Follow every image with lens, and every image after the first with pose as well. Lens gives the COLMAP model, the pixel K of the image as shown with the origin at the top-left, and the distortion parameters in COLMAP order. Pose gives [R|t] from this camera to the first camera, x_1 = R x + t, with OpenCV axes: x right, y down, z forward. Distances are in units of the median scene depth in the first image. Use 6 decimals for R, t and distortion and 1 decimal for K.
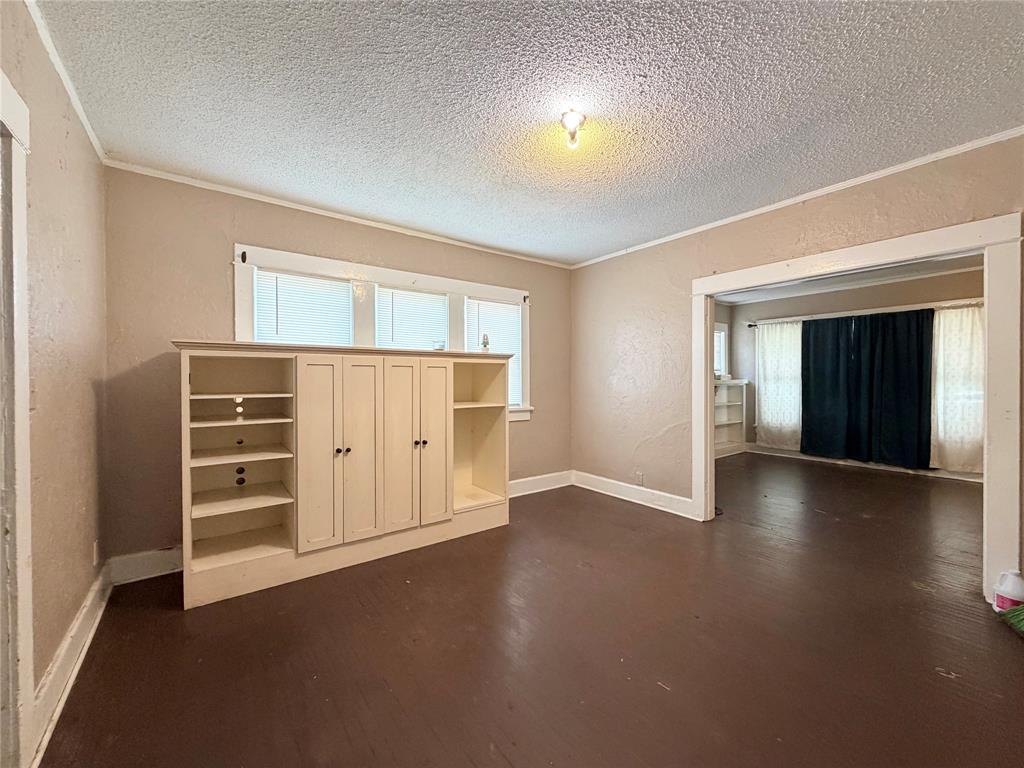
lens RADIAL K [[409.2, 0, 510.2], [0, 409.2, 383.6], [0, 0, 1]] dist [-0.006862, 0.001386]
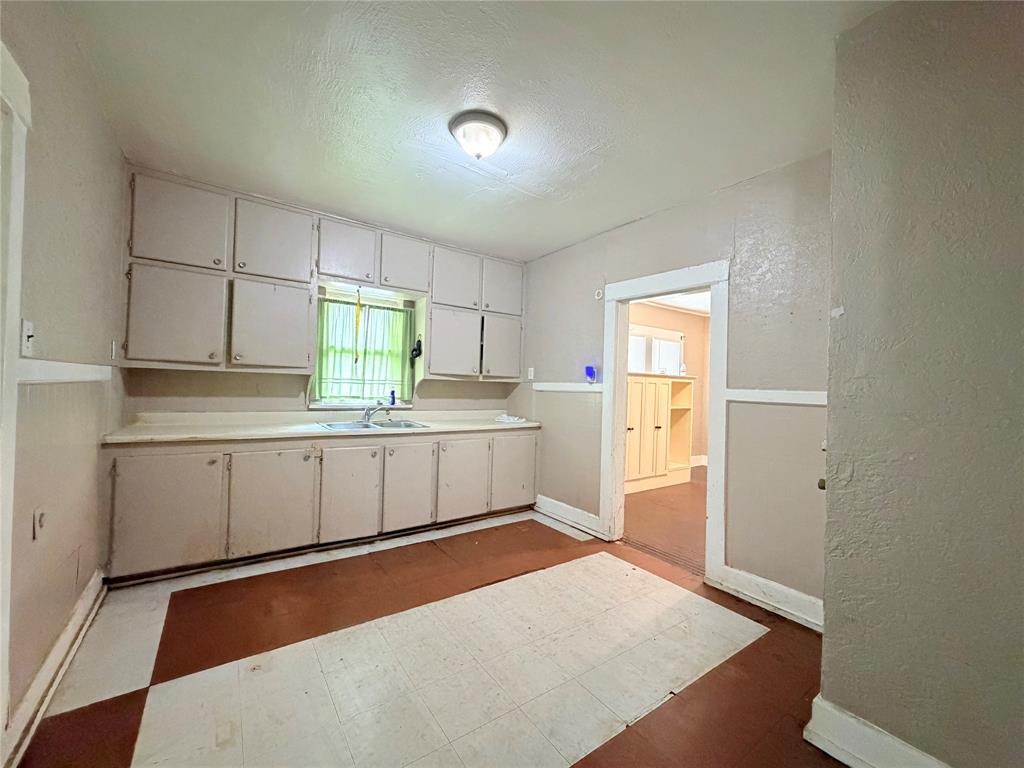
lens RADIAL K [[409.2, 0, 511.9], [0, 409.2, 386.8], [0, 0, 1]] dist [-0.006862, 0.001386]
pose [[0.998900, 0.037154, -0.028614, -0.702321], [-0.037480, 0.999237, -0.010959, 0.012894], [0.028185, 0.012019, 0.999530, -0.662596]]
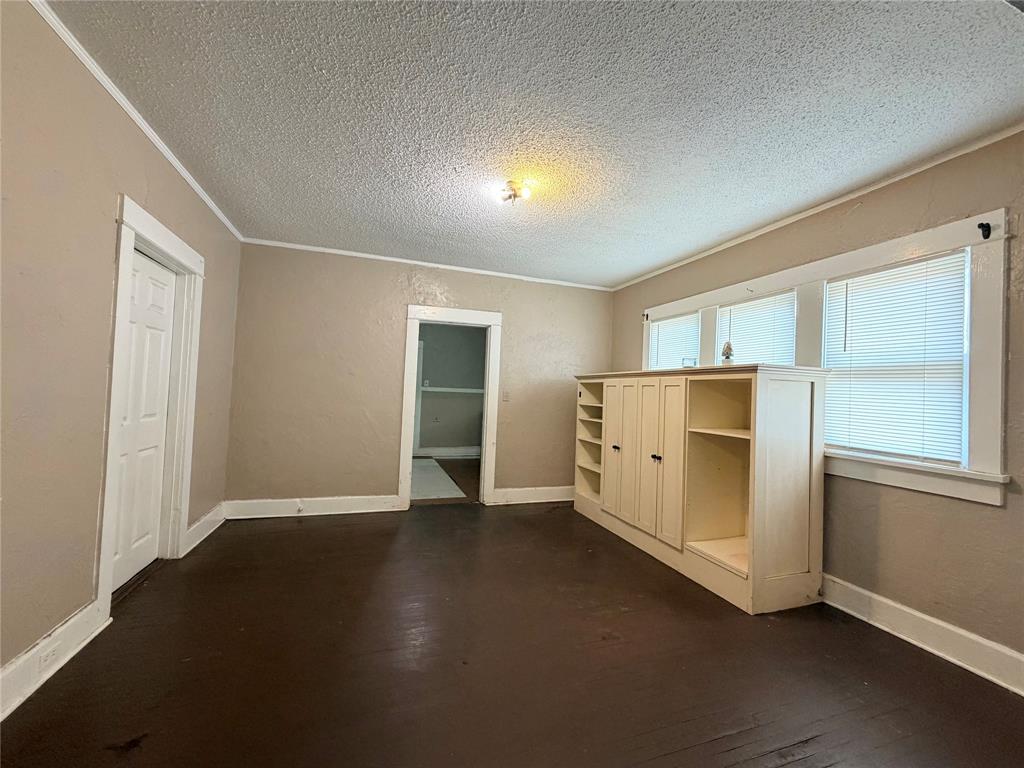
lens RADIAL K [[409.2, 0, 509.8], [0, 409.2, 379.3], [0, 0, 1]] dist [-0.006862, 0.001386]
pose [[-0.312796, -0.039550, -0.948997, 0.813348], [-0.046813, 0.998560, -0.026185, -0.010388], [0.948666, 0.036235, -0.314197, 0.857307]]
